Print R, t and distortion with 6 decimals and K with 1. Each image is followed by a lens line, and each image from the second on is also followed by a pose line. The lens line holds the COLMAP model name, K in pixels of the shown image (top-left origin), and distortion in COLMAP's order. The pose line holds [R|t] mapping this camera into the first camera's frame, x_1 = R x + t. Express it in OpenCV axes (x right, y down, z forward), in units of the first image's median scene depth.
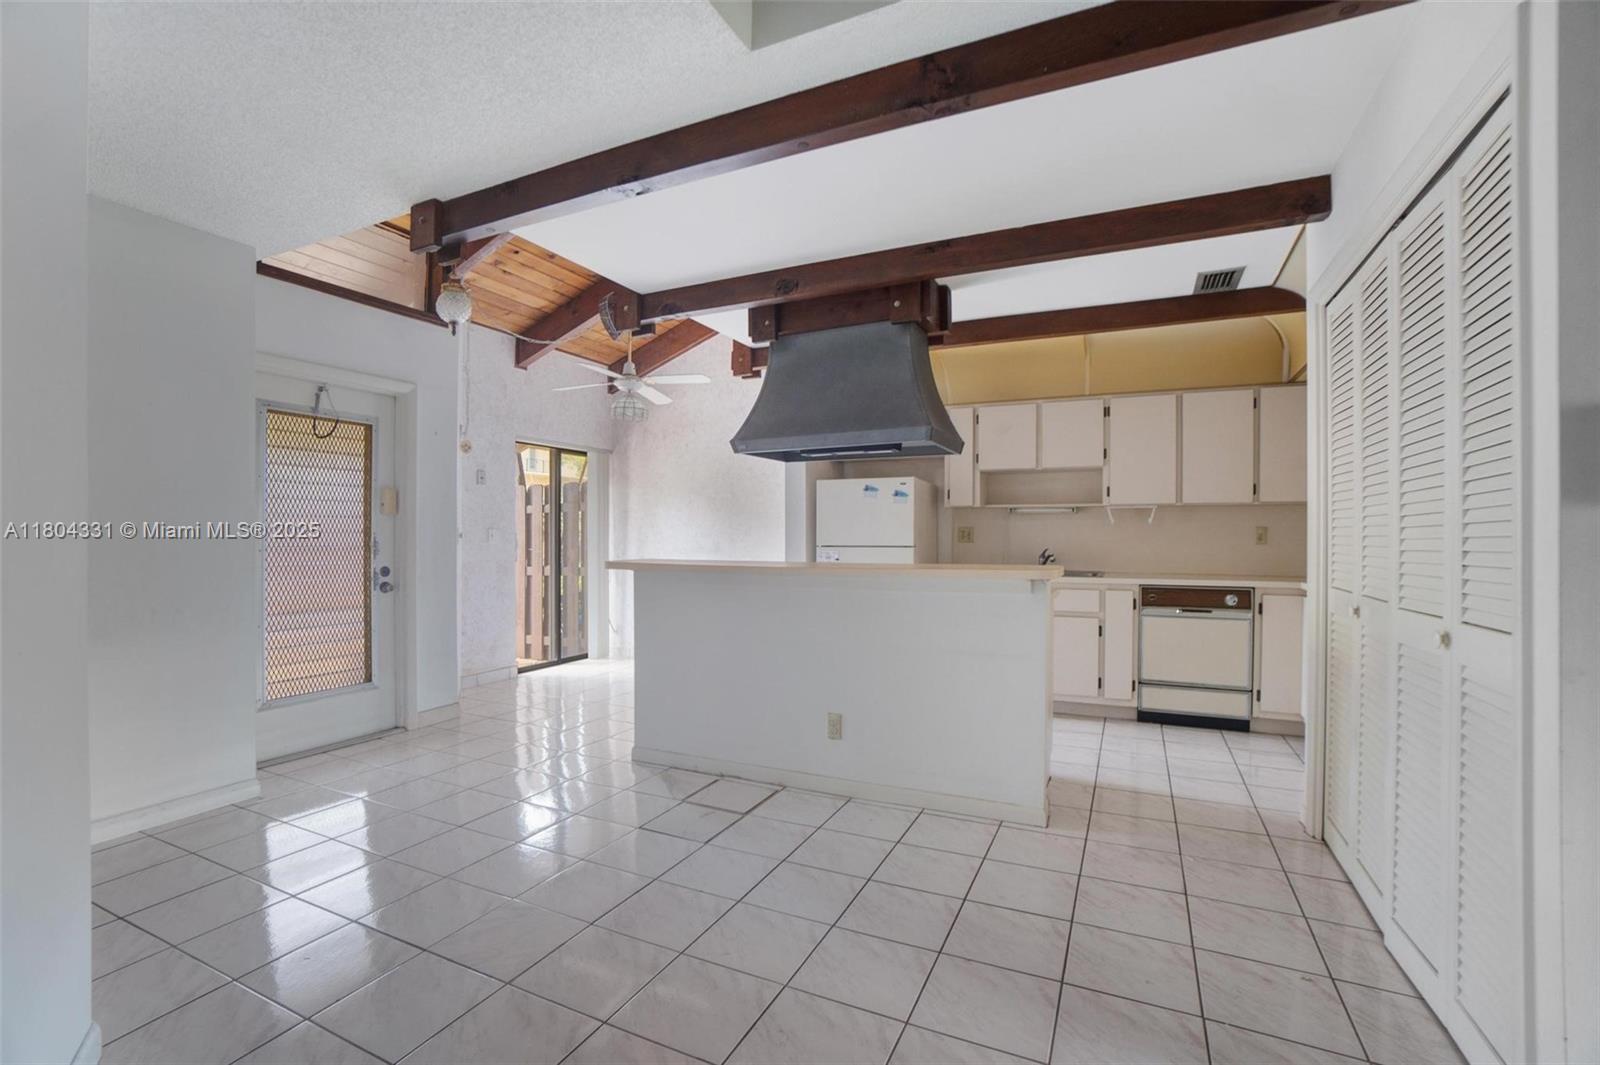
lens RADIAL K [[709.2, 0, 787.1], [0, 709.2, 521.9], [0, 0, 1]] dist [-0.067954, 0.024463]
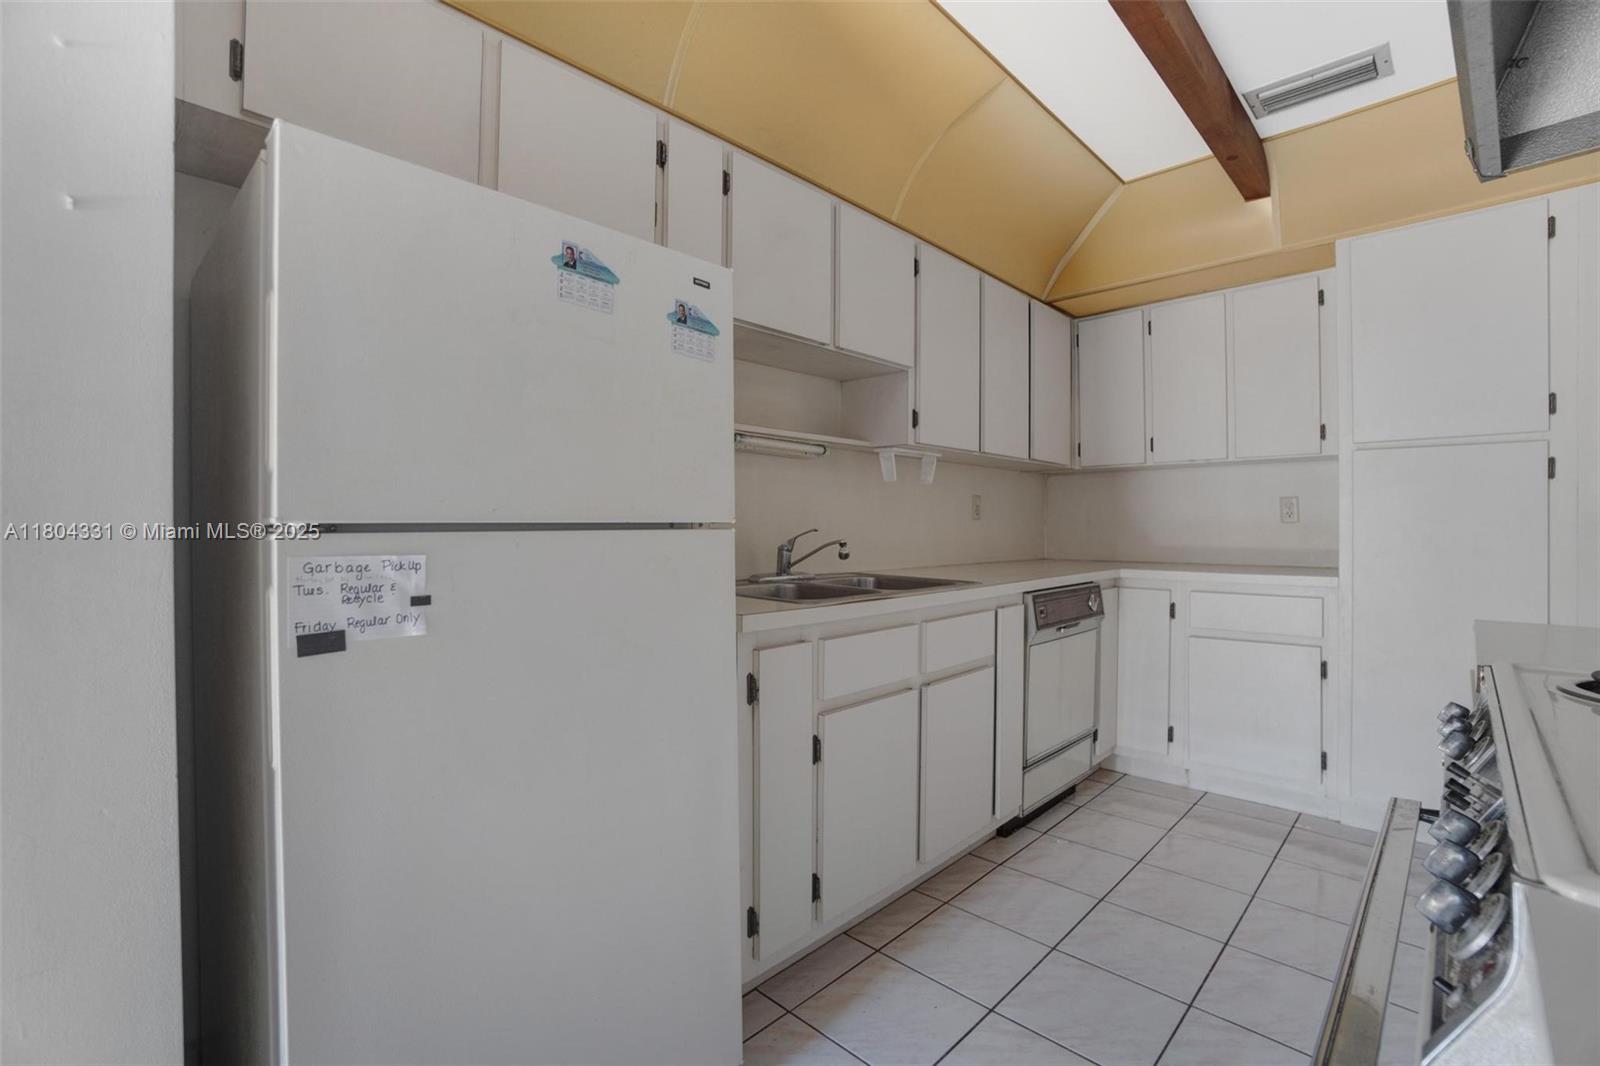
lens RADIAL K [[709.2, 0, 787.1], [0, 709.2, 522.4], [0, 0, 1]] dist [-0.067954, 0.024463]
pose [[0.321418, -0.000436, 0.946937, -0.069909], [-0.016355, 0.999848, 0.006012, 0.031217], [-0.946796, -0.017420, 0.321362, 0.882074]]
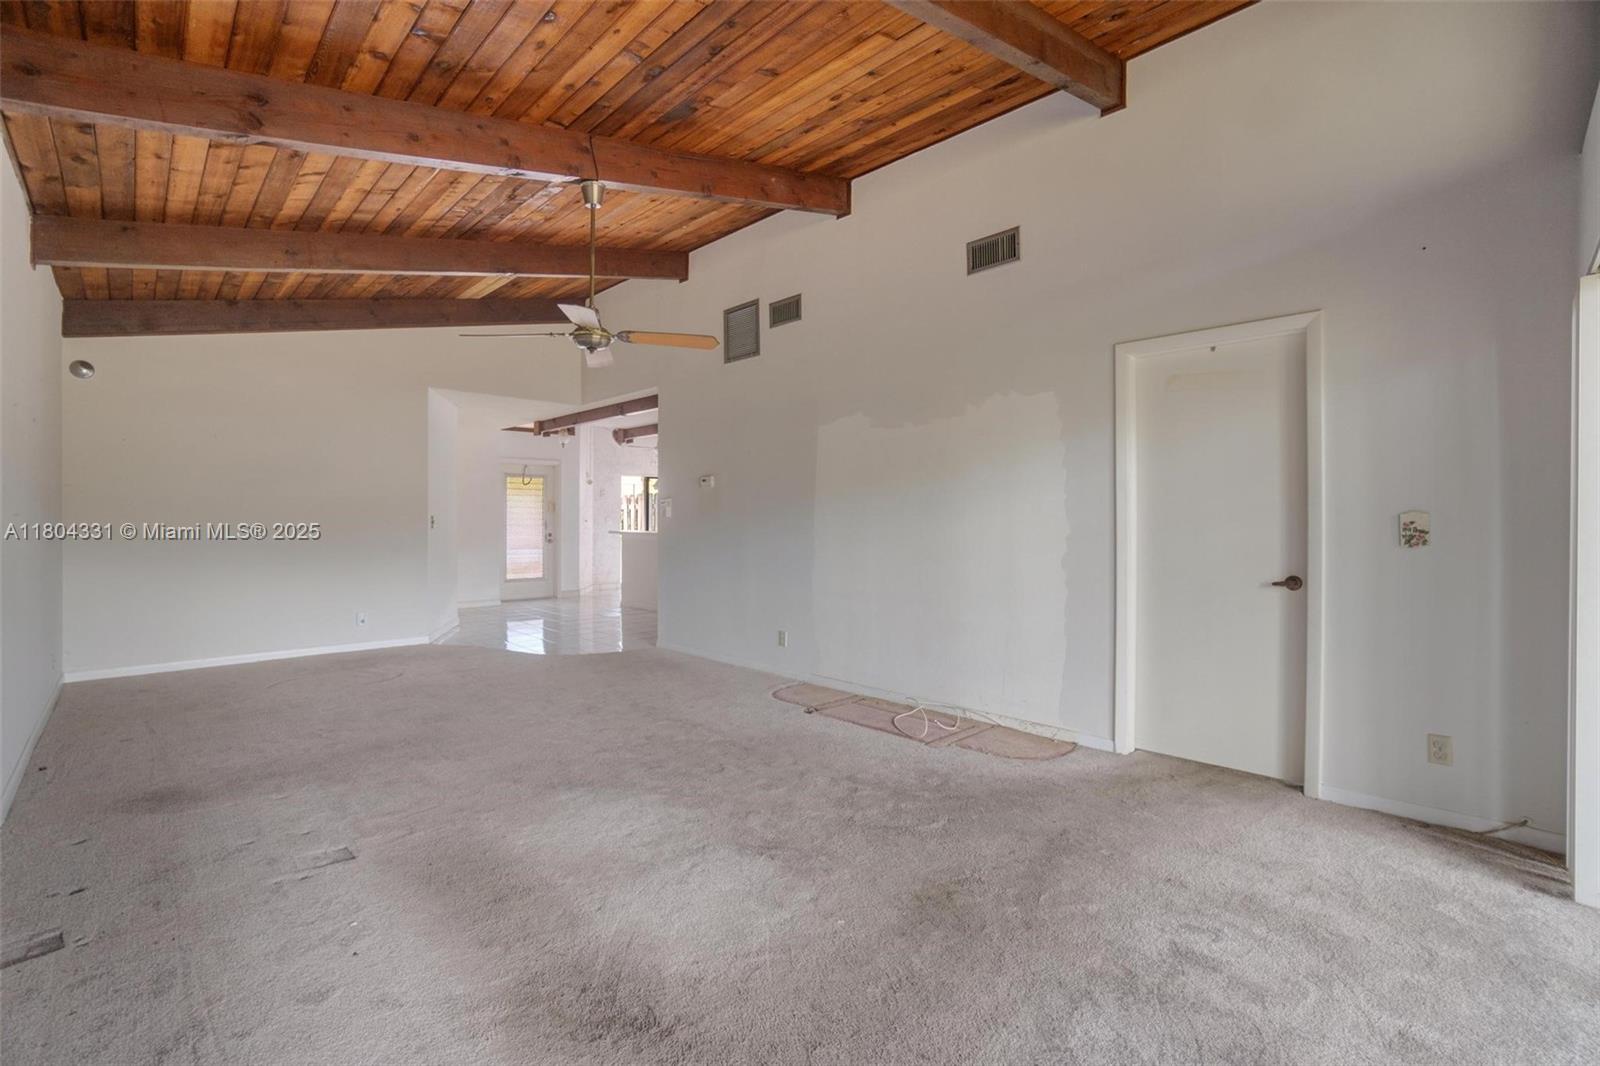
lens RADIAL K [[709.2, 0, 787.1], [0, 709.2, 522.4], [0, 0, 1]] dist [-0.067954, 0.024463]
pose [[0.937917, 0.003220, -0.346844, 0.968205], [0.005820, 0.999670, 0.025017, -0.031699], [0.346810, -0.025483, 0.937589, -0.959693]]
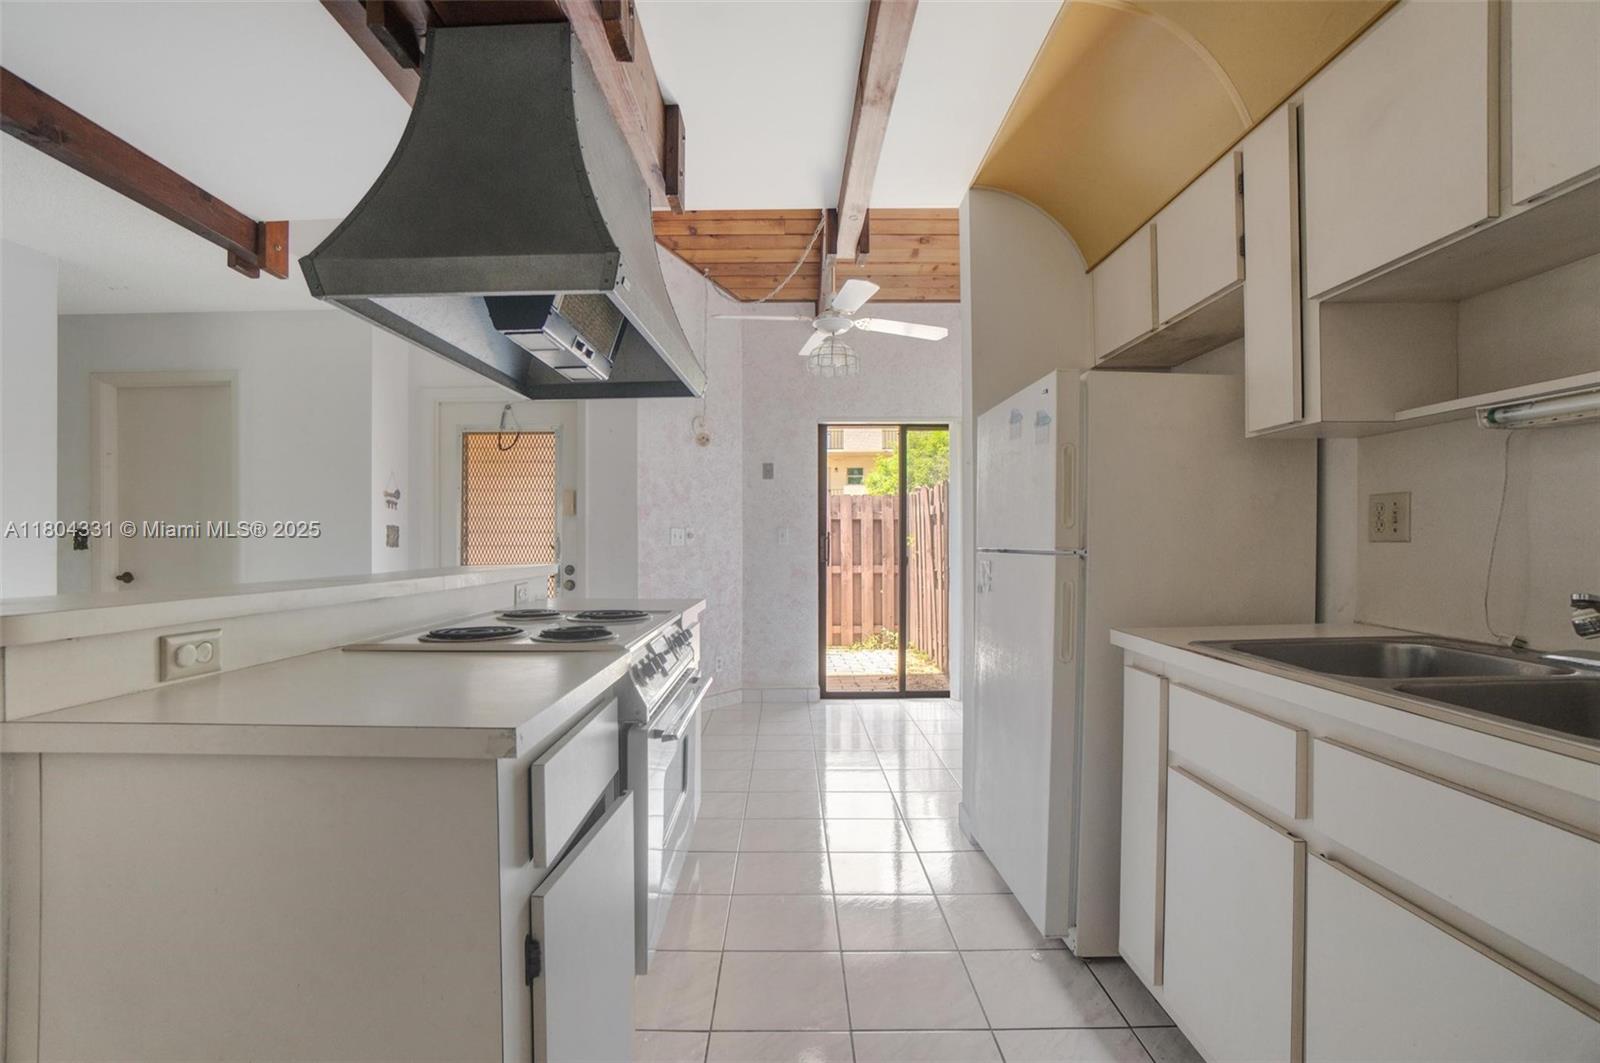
lens RADIAL K [[720.8, 0, 783.8], [0, 720.8, 529.5], [0, 0, 1]] dist [-0.064362, 0.026112]
pose [[0.436549, -0.016816, -0.899523, 0.453206], [0.020501, 0.999752, -0.008741, 0.022304], [0.899447, -0.014625, 0.436785, 0.692755]]
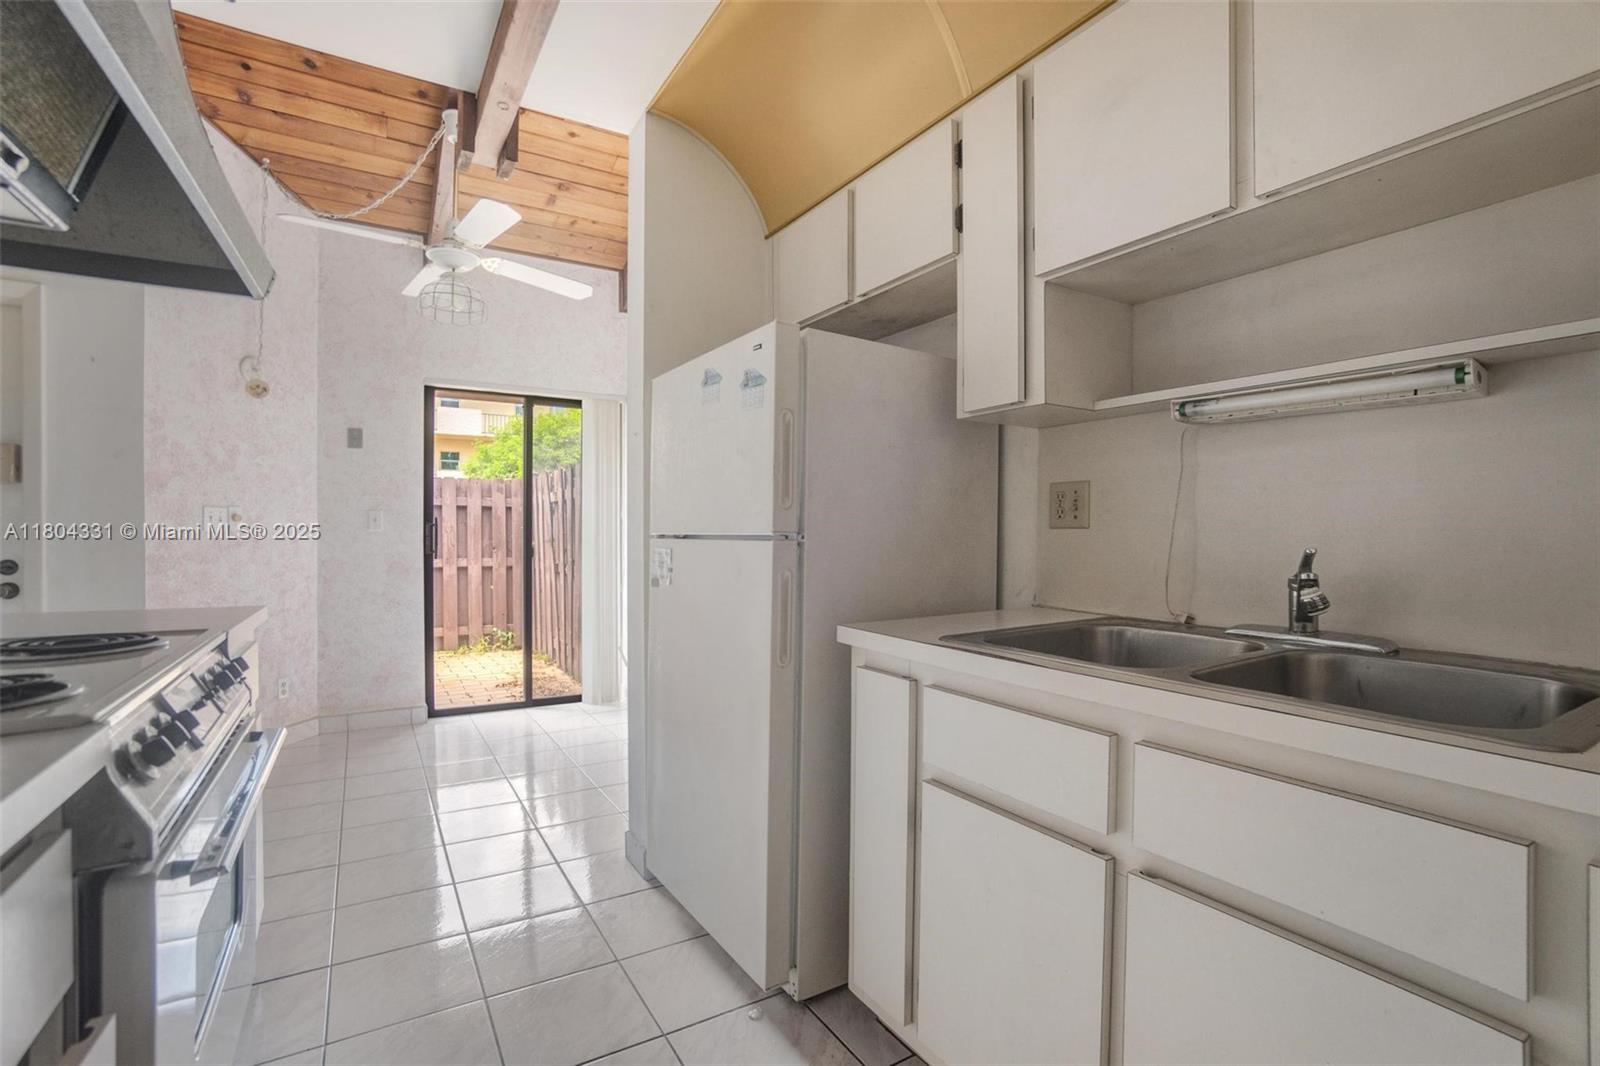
lens RADIAL K [[717.3, 0, 782.6], [0, 717.3, 542.9], [0, 0, 1]] dist [-0.061714, 0.020859]
pose [[0.837158, 0.010688, -0.546856, 0.354720], [0.005589, 0.999590, 0.028092, 0.027741], [0.546932, -0.026574, 0.836755, 0.721848]]
